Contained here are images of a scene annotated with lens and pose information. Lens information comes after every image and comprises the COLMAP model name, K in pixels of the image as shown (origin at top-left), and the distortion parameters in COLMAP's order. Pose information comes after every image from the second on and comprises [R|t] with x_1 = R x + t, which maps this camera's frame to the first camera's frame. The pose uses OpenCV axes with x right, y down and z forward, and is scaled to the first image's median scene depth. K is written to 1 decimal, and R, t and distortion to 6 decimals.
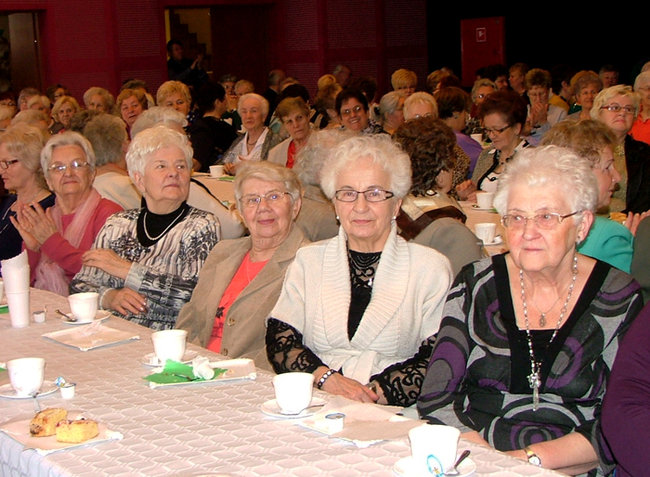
lens RADIAL K [[1272.8, 0, 325.0], [0, 1272.8, 238.5], [0, 0, 1]] dist [0.057303, 0.265428]
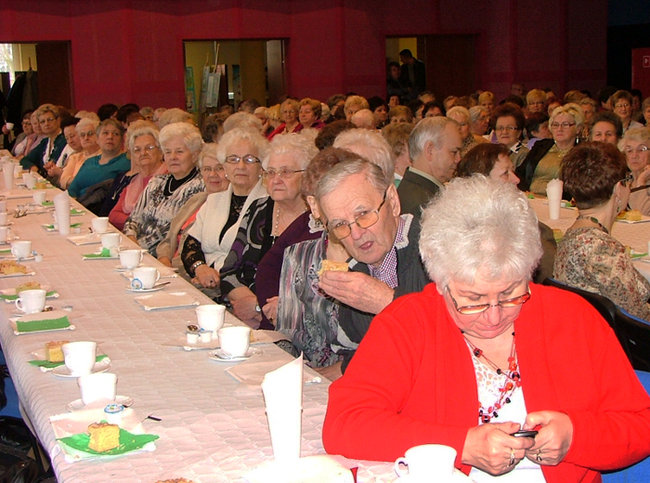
lens RADIAL K [[1029.9, 0, 325.0], [0, 1029.9, 241.5], [0, 0, 1]] dist [-0.007172, -0.012660]
pose [[0.983983, 0.044673, -0.172575, 0.379255], [-0.041595, 0.998905, 0.021412, 0.037377], [0.173343, -0.013891, 0.984764, -0.310792]]
